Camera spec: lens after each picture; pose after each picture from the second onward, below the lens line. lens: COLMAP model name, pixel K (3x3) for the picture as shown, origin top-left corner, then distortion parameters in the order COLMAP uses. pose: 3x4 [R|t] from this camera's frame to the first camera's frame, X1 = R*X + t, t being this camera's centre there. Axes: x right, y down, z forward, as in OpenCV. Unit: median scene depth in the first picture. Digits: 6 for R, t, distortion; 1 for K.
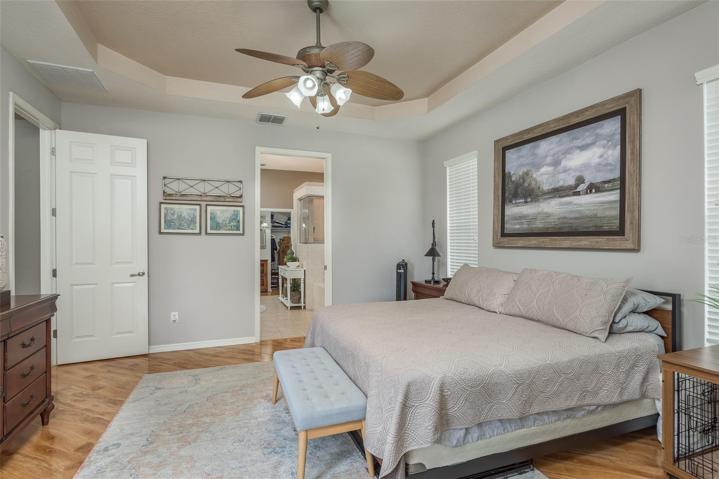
lens RADIAL K [[358.4, 0, 358.4], [0, 358.4, 243.5], [0, 0, 1]] dist [-0.003826, -0.000916]
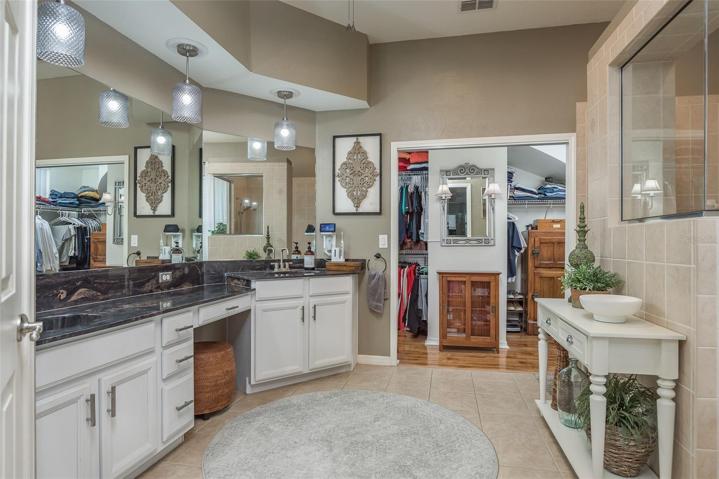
lens RADIAL K [[358.4, 0, 358.4], [0, 358.4, 243.5], [0, 0, 1]] dist [-0.003826, -0.000916]
pose [[0.818137, 0.002489, -0.575018, -0.143262], [-0.007391, 0.999954, -0.006188, 0.015174], [0.574976, 0.009313, 0.818117, 0.548208]]
